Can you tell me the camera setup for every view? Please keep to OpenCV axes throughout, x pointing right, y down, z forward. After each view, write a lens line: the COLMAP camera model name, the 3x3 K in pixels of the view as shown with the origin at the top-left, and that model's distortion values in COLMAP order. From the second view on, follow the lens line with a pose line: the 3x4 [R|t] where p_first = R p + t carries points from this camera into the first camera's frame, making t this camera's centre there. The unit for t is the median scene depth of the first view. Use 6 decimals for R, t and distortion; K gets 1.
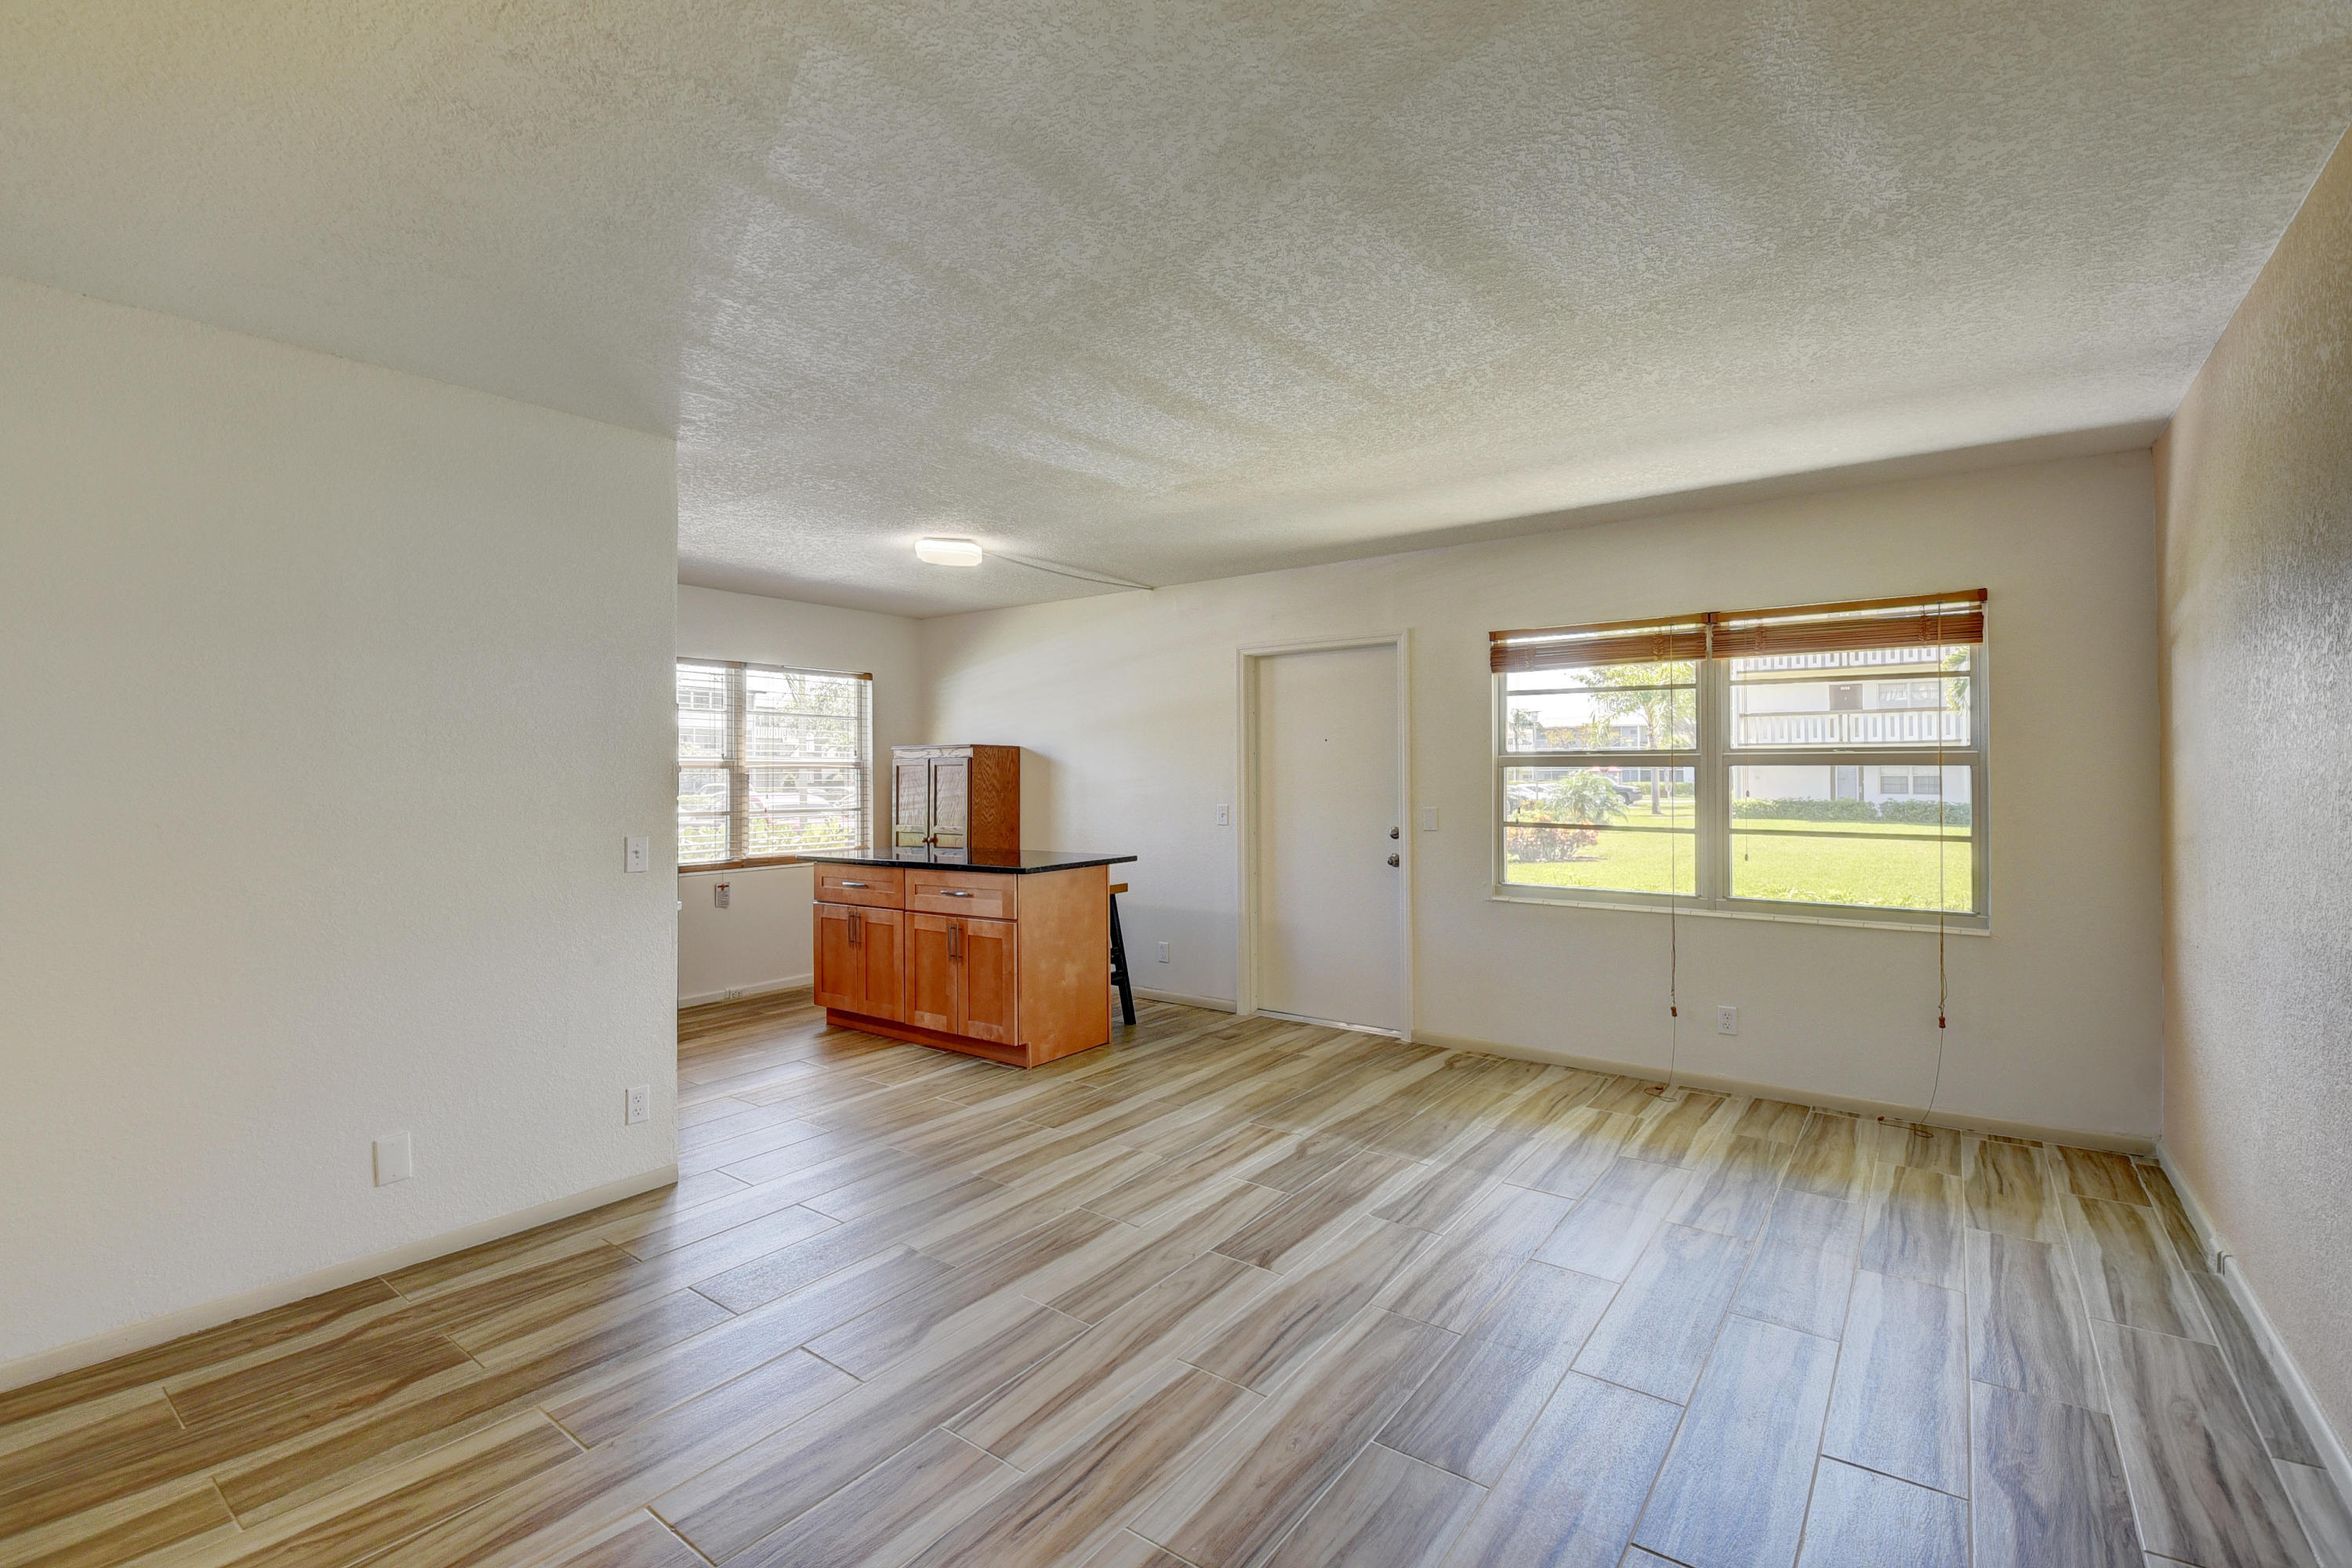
lens RADIAL K [[1040.9, 0, 1181.9], [0, 1040.9, 755.3], [0, 0, 1]] dist [0.002342, -0.015185]
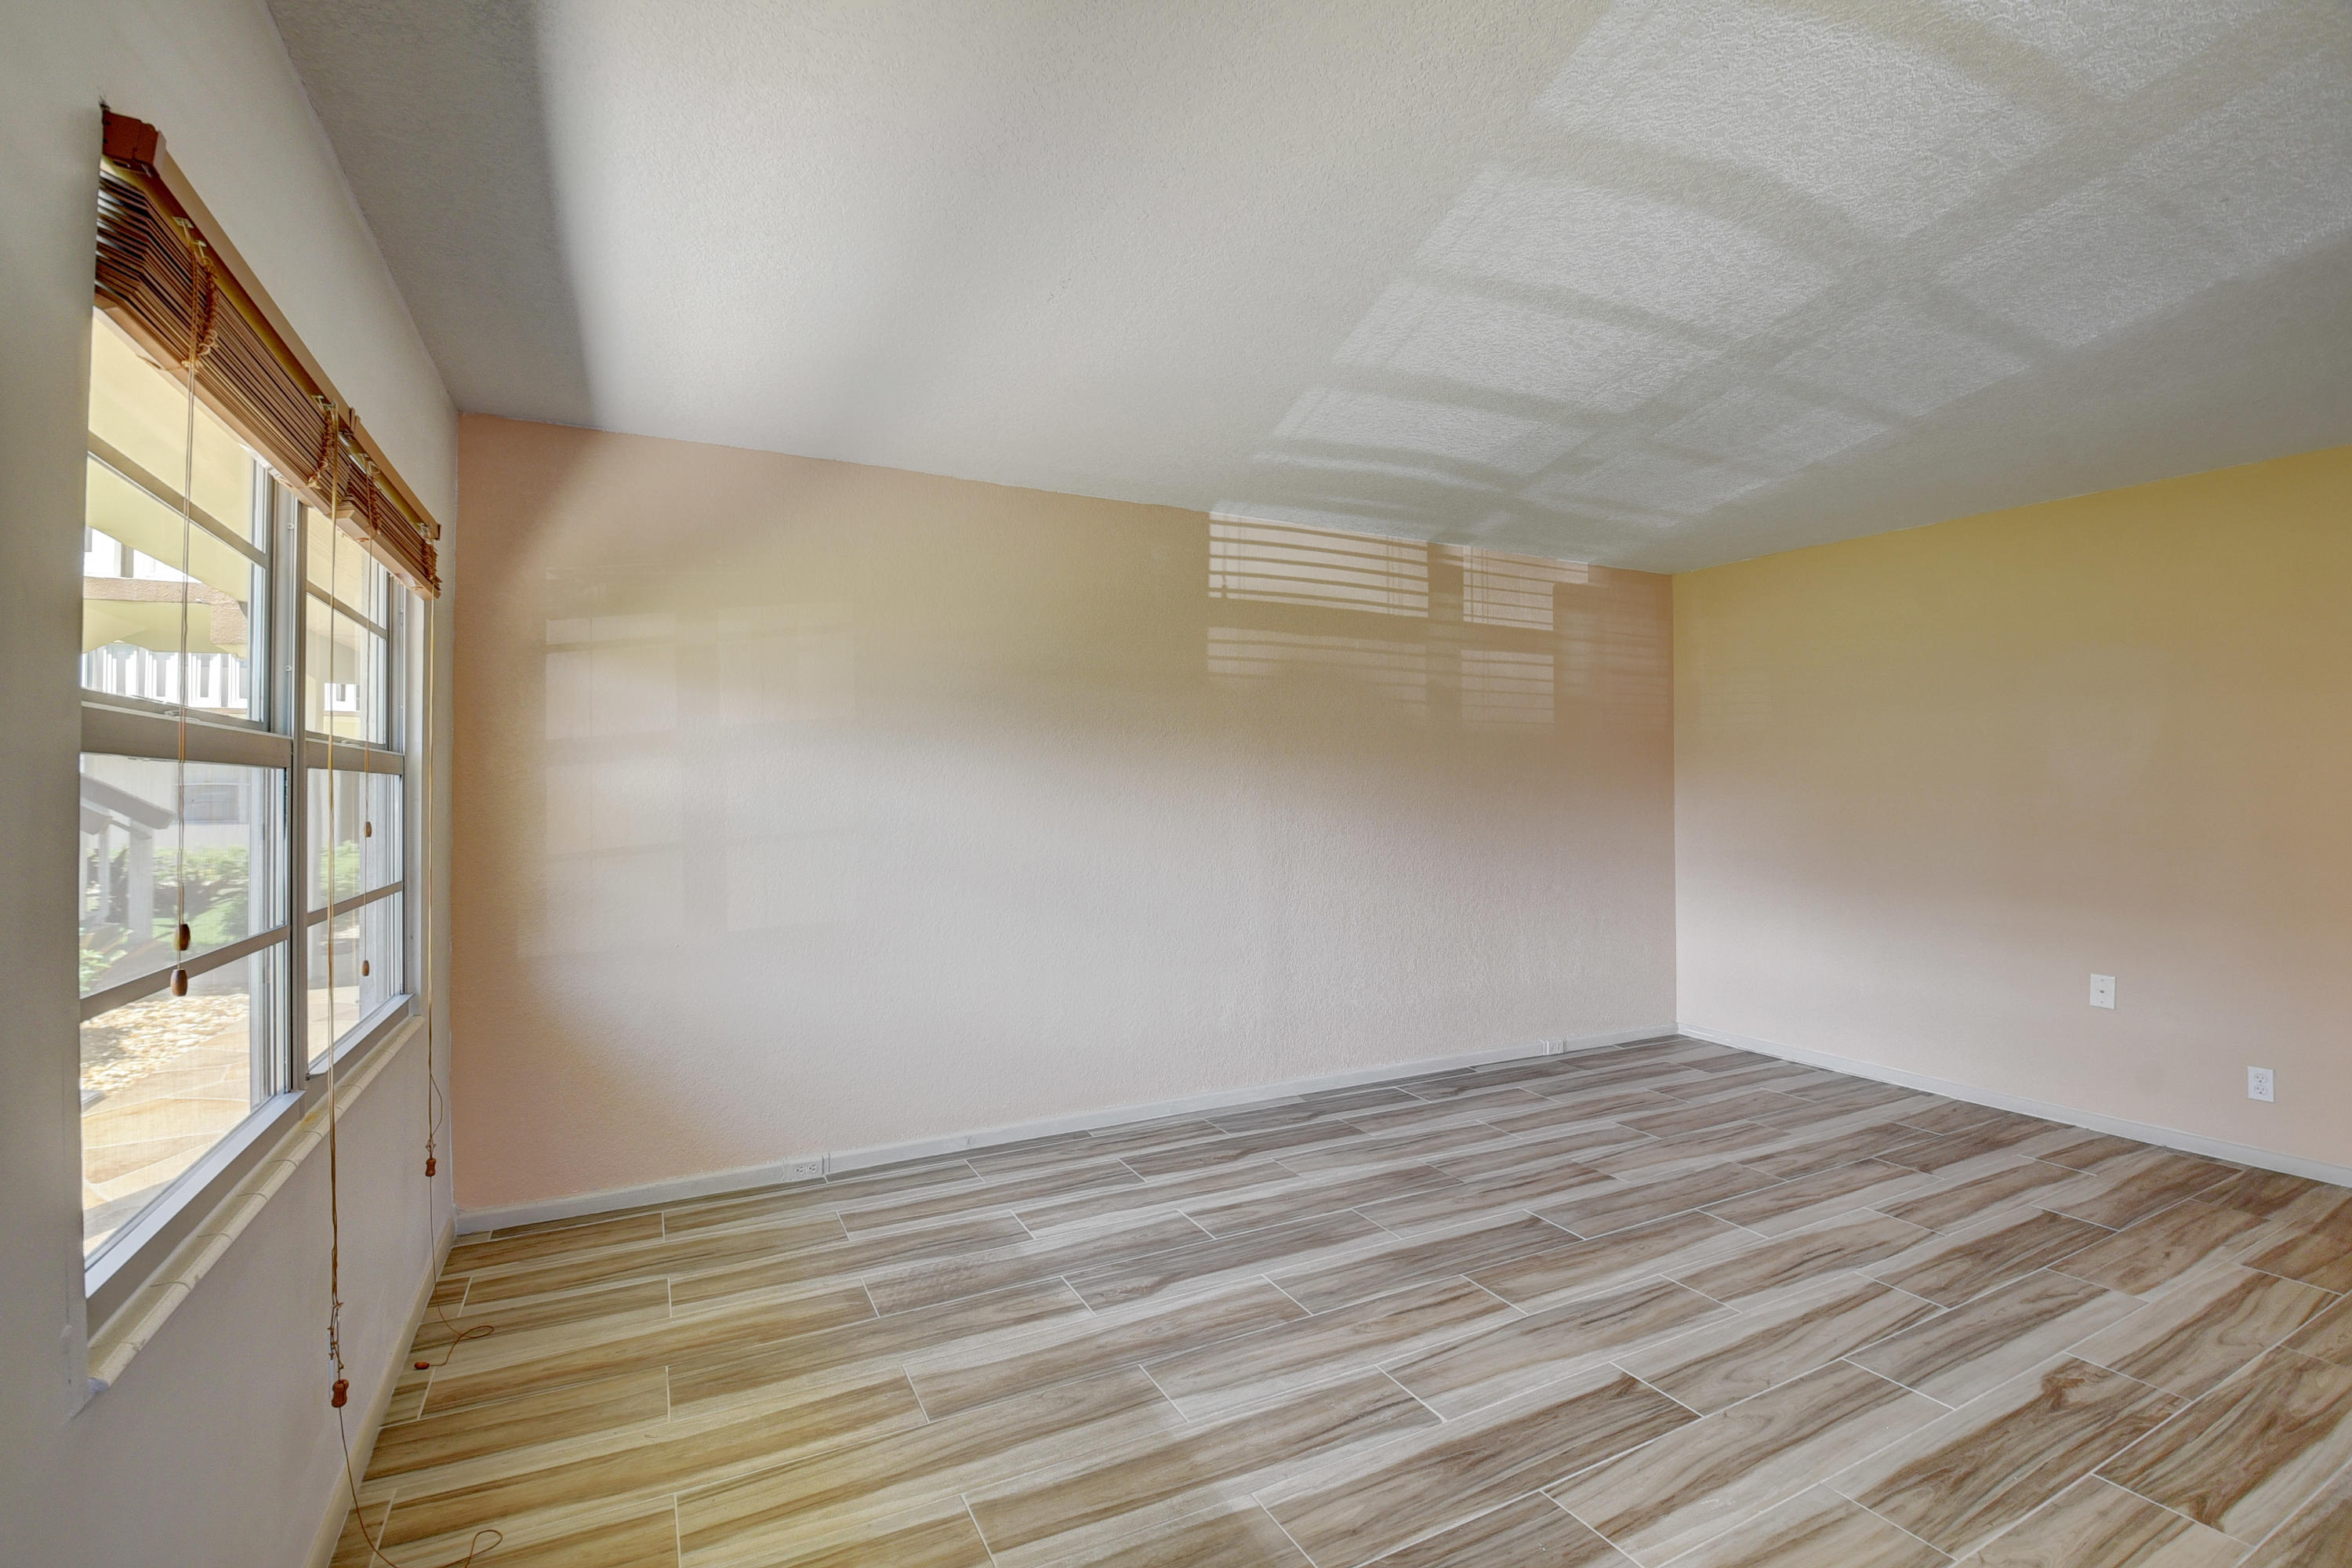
lens RADIAL K [[1040.9, 0, 1181.9], [0, 1040.9, 755.3], [0, 0, 1]] dist [0.002342, -0.015185]
pose [[-0.896808, 0.013330, 0.442219, 0.025217], [-0.005665, 0.999118, -0.041605, 0.031212], [-0.442383, -0.039817, -0.895942, 1.766347]]
